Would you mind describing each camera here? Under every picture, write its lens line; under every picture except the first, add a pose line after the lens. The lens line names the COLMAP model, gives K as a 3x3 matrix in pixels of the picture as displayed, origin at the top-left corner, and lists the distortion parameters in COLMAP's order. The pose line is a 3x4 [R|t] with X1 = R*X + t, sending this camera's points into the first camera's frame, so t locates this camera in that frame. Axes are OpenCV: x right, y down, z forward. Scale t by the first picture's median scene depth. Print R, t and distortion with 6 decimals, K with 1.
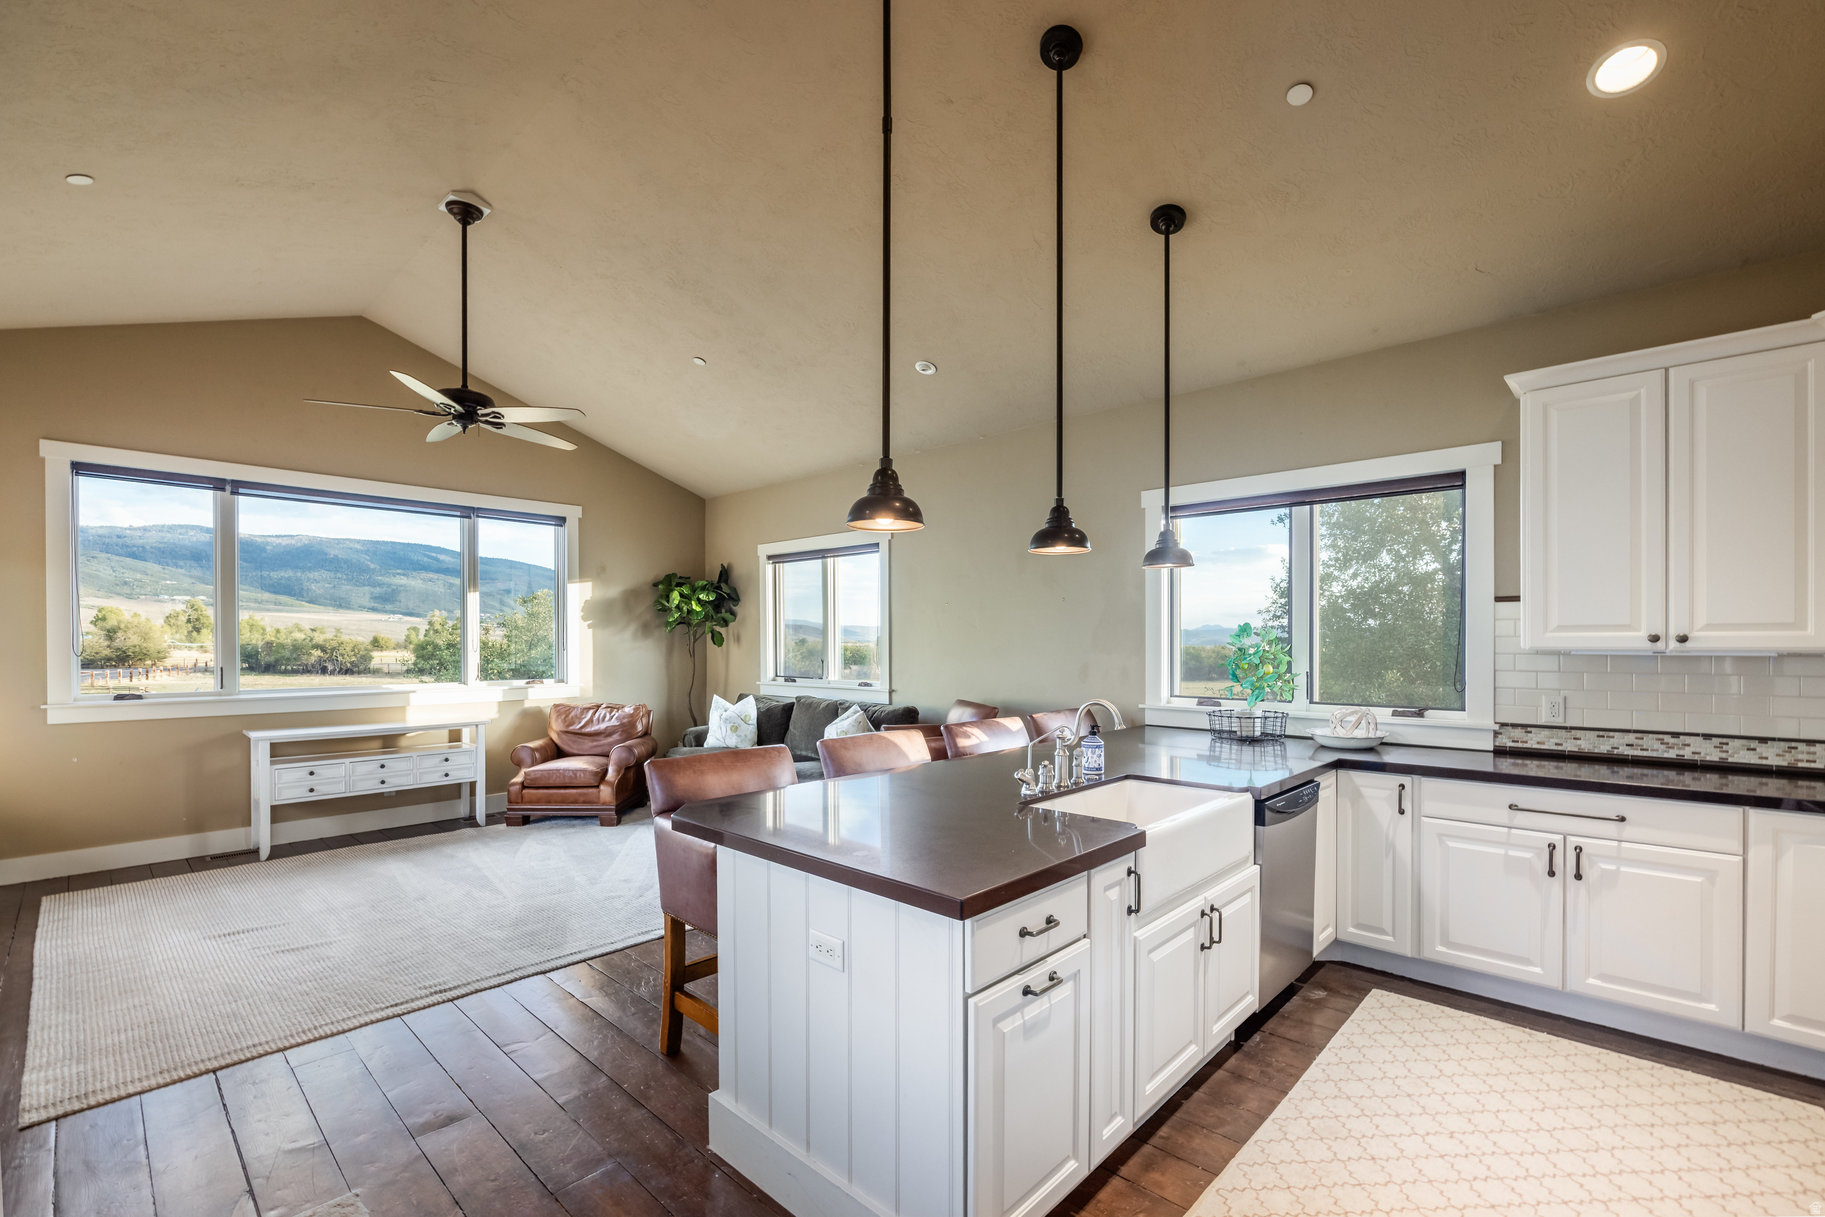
lens RADIAL K [[777.7, 0, 913.9], [0, 777.7, 644.2], [0, 0, 1]] dist [-0.000439, -0.000057]
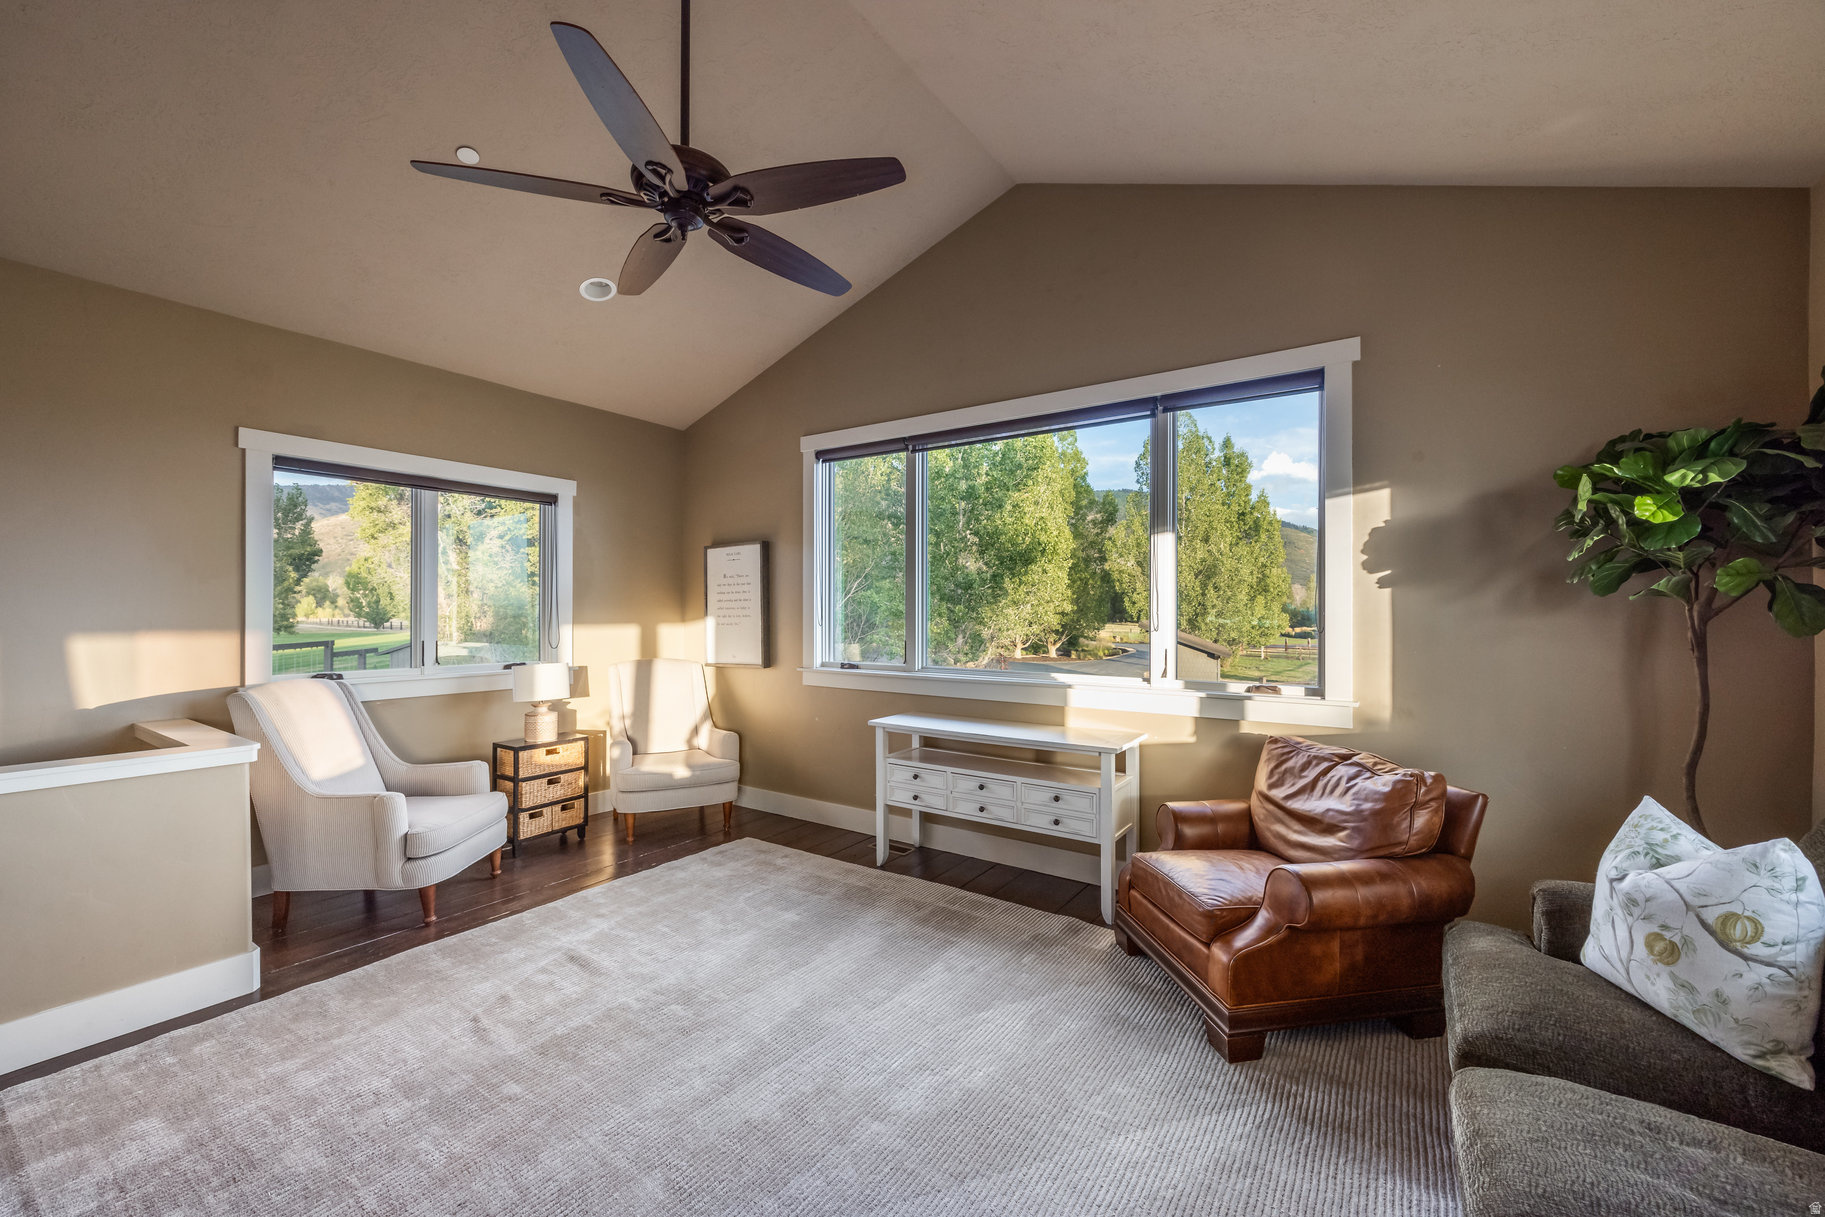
lens RADIAL K [[724.8, 0, 913.8], [0, 724.8, 614.4], [0, 0, 1]] dist [0.001214, 0.000131]
pose [[0.154127, 0.004564, -0.988041, -0.026817], [-0.005850, 0.999976, 0.003707, -0.004317], [0.988034, 0.005208, 0.154150, 0.706418]]
